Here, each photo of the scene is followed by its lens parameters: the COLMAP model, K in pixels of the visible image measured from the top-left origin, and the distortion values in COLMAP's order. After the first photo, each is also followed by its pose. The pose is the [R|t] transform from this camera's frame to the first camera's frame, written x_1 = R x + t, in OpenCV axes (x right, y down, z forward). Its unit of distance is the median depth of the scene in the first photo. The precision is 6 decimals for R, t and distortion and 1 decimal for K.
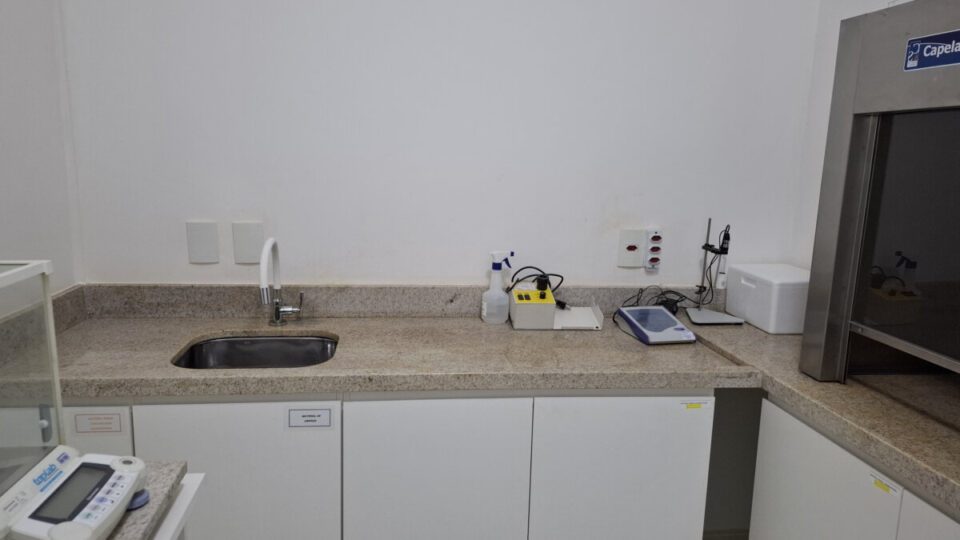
lens RADIAL K [[680.5, 0, 480.0], [0, 680.5, 270.0], [0, 0, 1]] dist [0.032696, -0.001268]
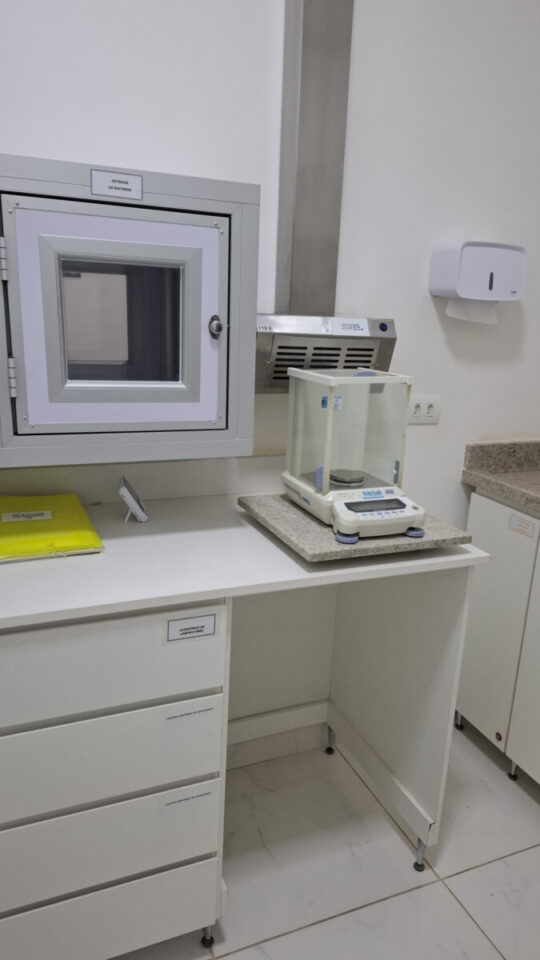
lens RADIAL K [[680.5, 0, 270.0], [0, 680.5, 480.0], [0, 0, 1]] dist [0.032696, -0.001268]
pose [[0.264844, 0.218283, -0.939260, 0.895714], [-0.201965, 0.964995, 0.167315, 0.021147], [0.942904, 0.145386, 0.299659, 0.205942]]
